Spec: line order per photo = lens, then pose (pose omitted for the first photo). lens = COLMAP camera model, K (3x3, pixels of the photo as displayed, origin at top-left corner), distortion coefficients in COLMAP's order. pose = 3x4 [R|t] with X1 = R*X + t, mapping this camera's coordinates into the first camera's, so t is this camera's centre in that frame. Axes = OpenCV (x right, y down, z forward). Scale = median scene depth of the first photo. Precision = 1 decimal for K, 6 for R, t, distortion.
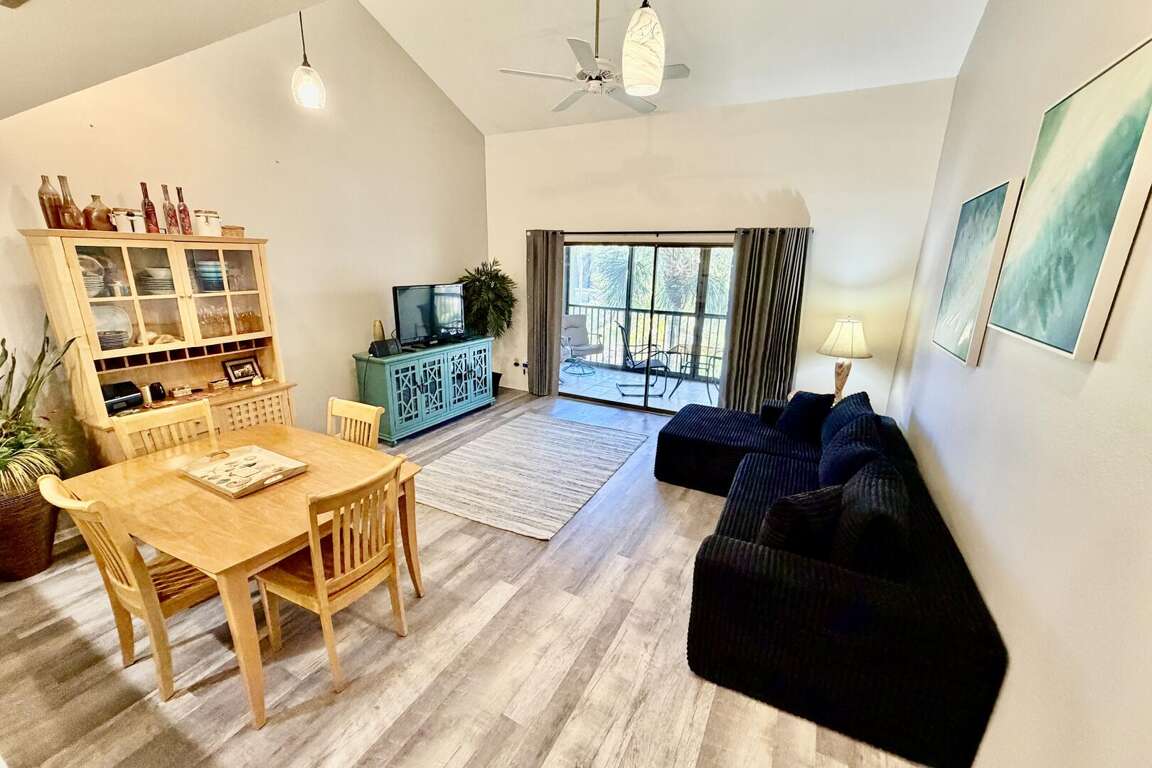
lens RADIAL K [[459.7, 0, 571.5], [0, 459.7, 384.7], [0, 0, 1]] dist [-0.001055, -0.000186]
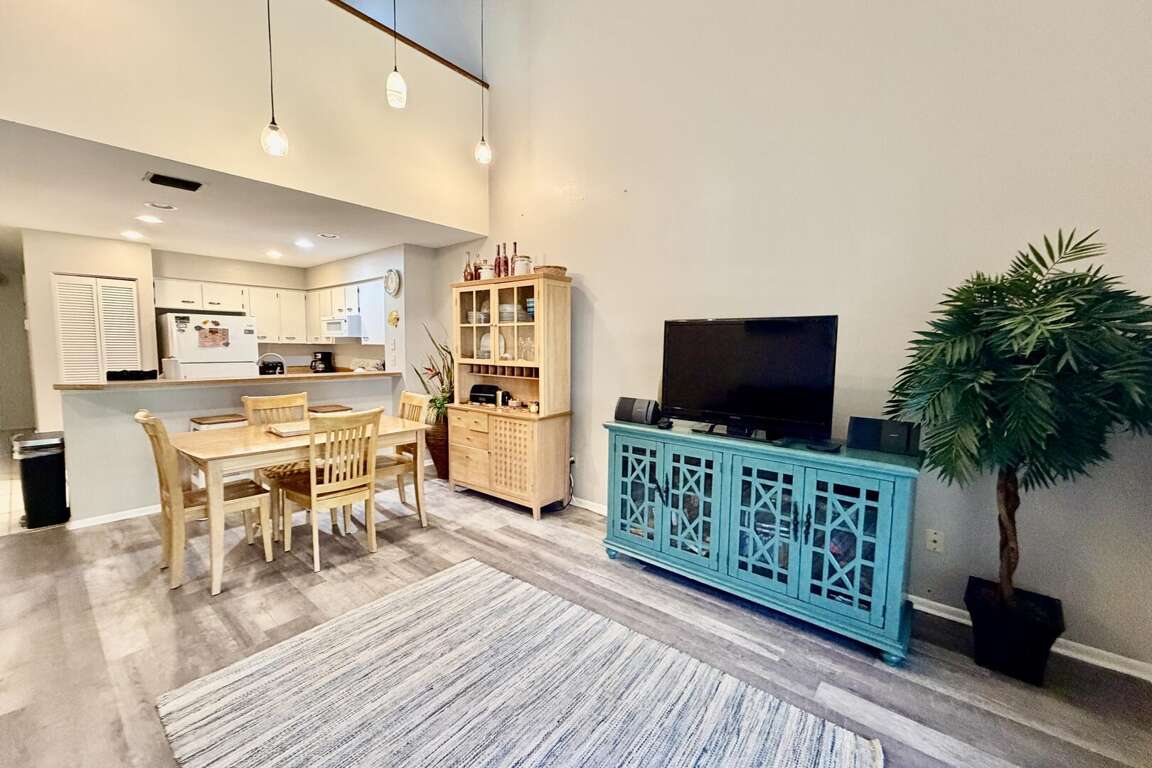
lens RADIAL K [[459.7, 0, 571.5], [0, 459.7, 384.7], [0, 0, 1]] dist [-0.001055, -0.000186]
pose [[-0.203667, 0.064338, -0.976924, 0.250903], [-0.272501, 0.954683, 0.119684, -0.163973], [0.940352, 0.290589, -0.176906, 0.982522]]
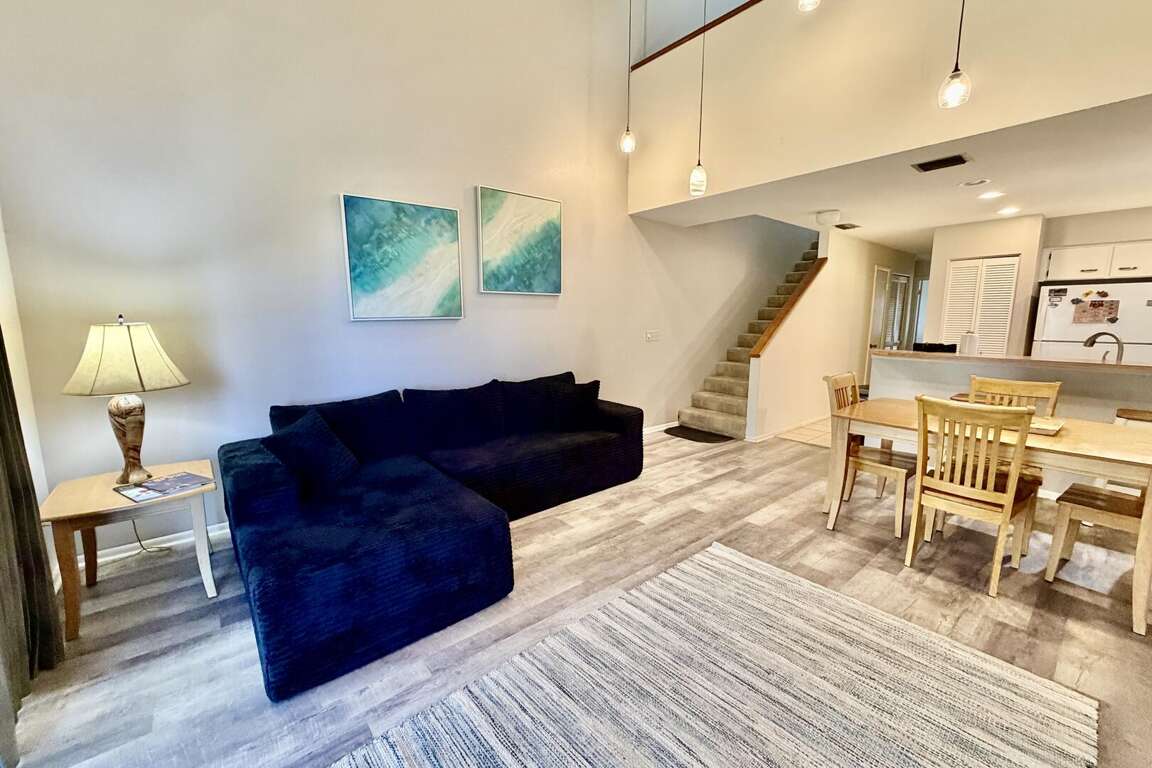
lens RADIAL K [[459.7, 0, 571.5], [0, 459.7, 384.7], [0, 0, 1]] dist [-0.001055, -0.000186]
pose [[-0.924449, -0.073701, 0.374115, -0.071110], [0.084237, 0.917427, 0.388885, -0.218211], [-0.371885, 0.391019, -0.841906, 1.166899]]
